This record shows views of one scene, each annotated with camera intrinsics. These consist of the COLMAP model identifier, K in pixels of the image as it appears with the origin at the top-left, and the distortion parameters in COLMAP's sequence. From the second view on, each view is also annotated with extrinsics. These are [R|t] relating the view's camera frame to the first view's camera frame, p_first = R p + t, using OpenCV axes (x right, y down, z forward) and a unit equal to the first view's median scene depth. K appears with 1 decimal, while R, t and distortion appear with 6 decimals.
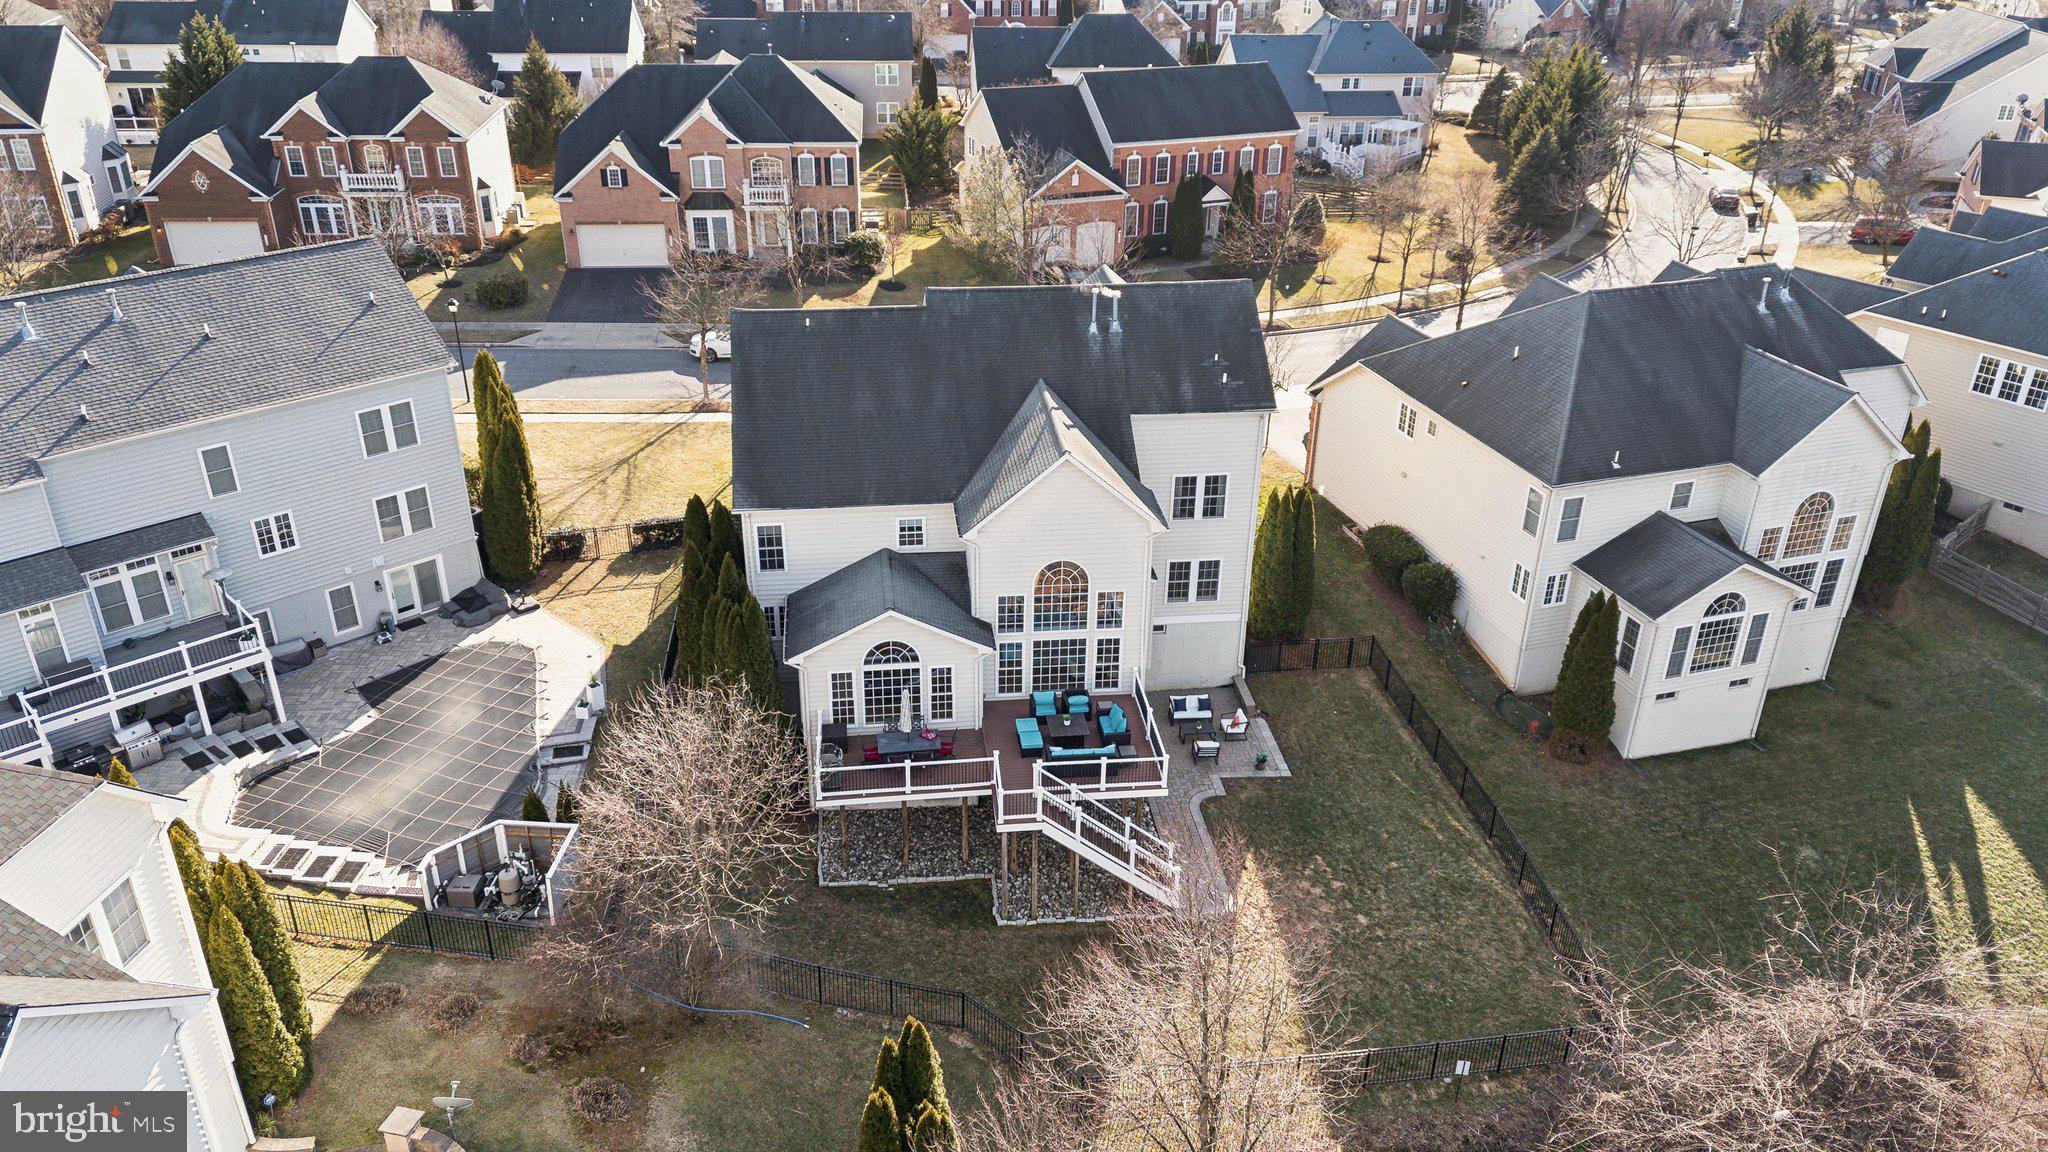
lens RADIAL K [[1510.6, 0, 1024.0], [0, 1510.6, 576.0], [0, 0, 1]] dist [0.090991, -0.095454]
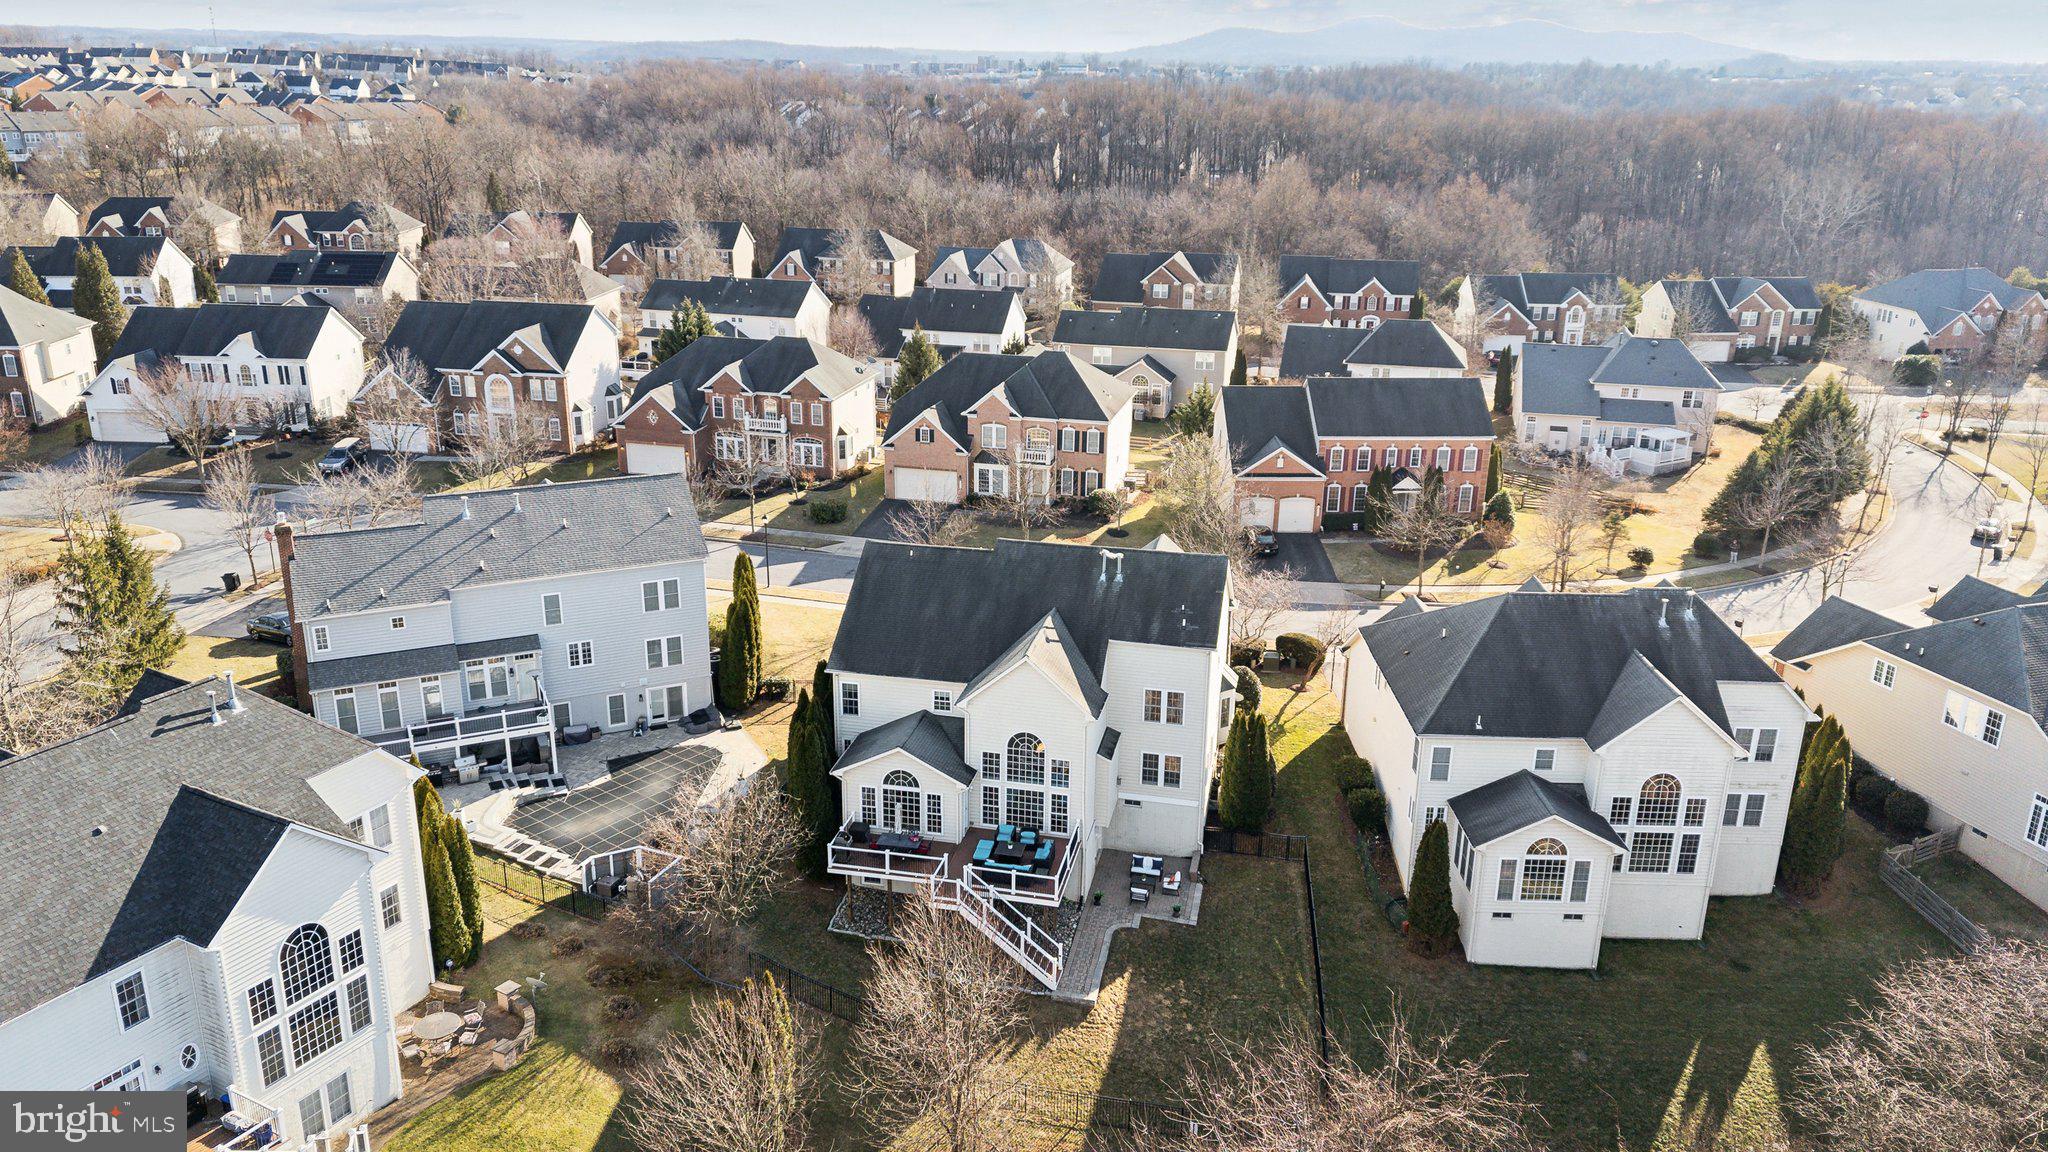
lens RADIAL K [[1510.6, 0, 1024.0], [0, 1510.6, 576.0], [0, 0, 1]] dist [0.090991, -0.095454]
pose [[0.945659, 0.104927, -0.307765, 0.389299], [-0.150344, 0.980349, -0.127722, 0.023724], [0.288315, 0.167052, 0.942851, -0.325803]]
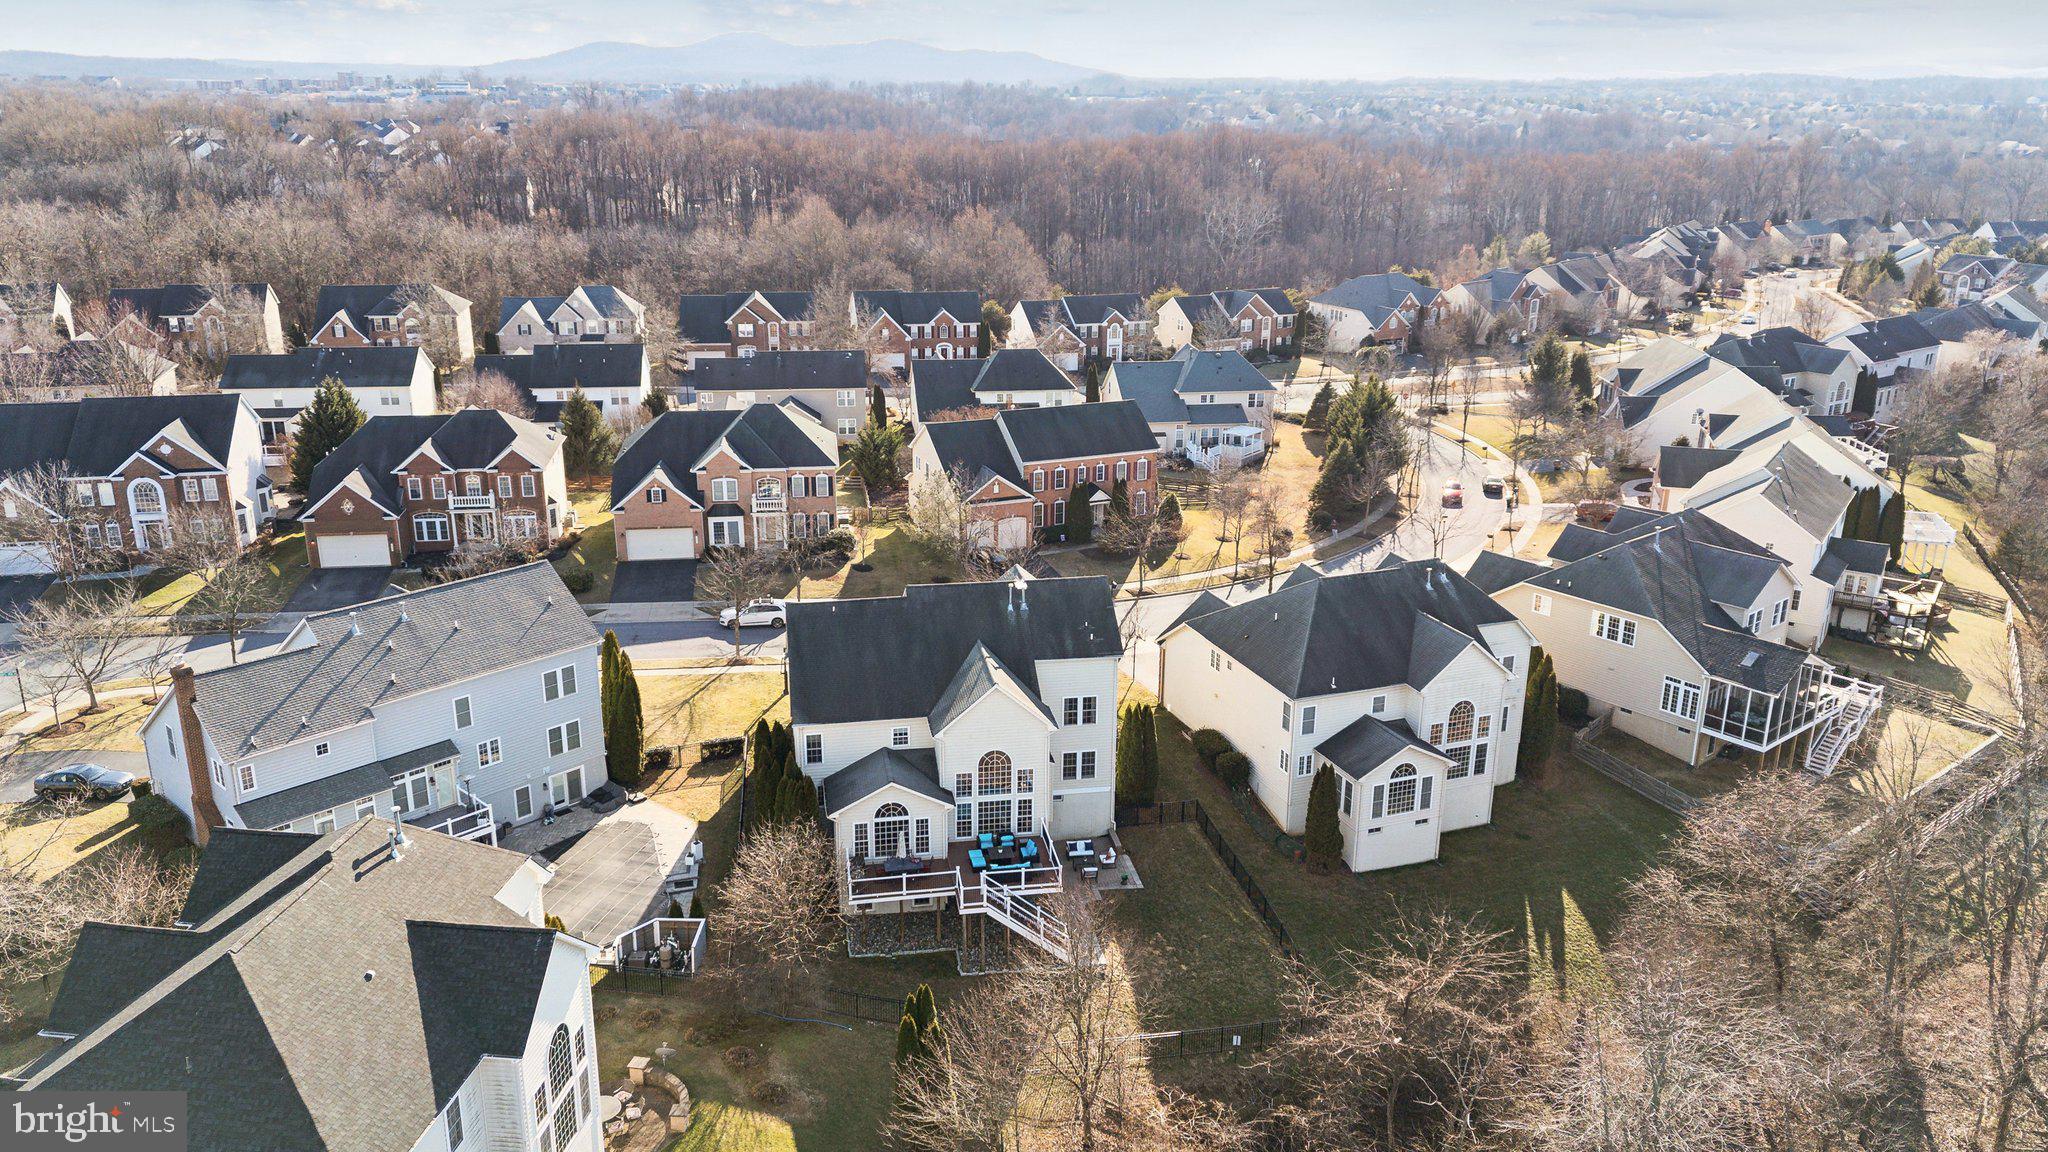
lens RADIAL K [[1510.6, 0, 1024.0], [0, 1510.6, 576.0], [0, 0, 1]] dist [0.090991, -0.095454]
pose [[0.998527, -0.021118, 0.049978, -0.018366], [0.028785, 0.987010, -0.158057, 0.054704], [-0.045991, 0.159263, 0.986164, -0.565556]]
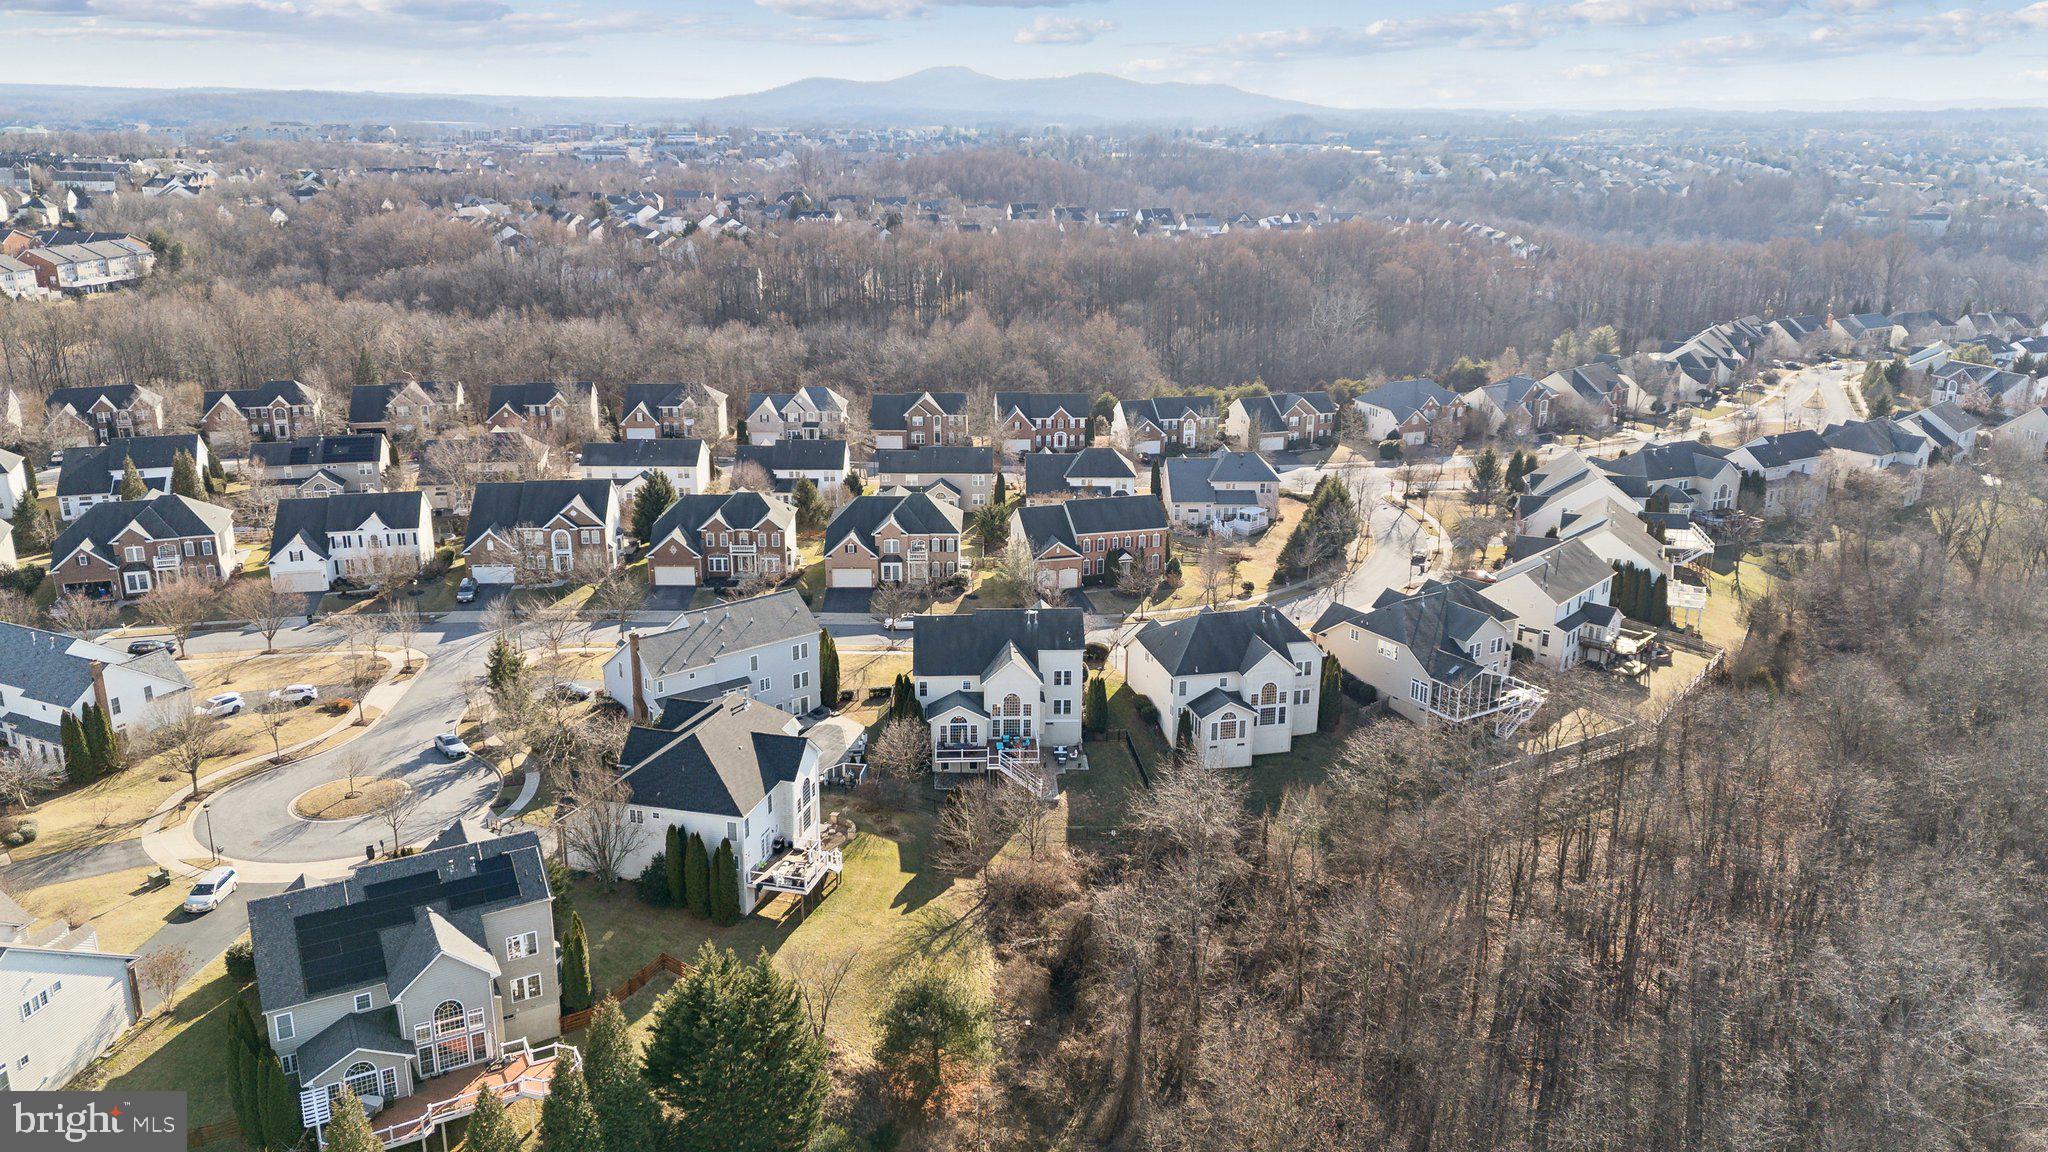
lens RADIAL K [[1508.7, 0, 1024.0], [0, 1508.7, 576.0], [0, 0, 1]] dist [0.126960, -0.160463]
pose [[0.997430, 0.016349, -0.069750, 0.238595], [-0.028322, 0.984285, -0.174301, 0.267509], [0.065805, 0.175828, 0.982219, -1.955018]]
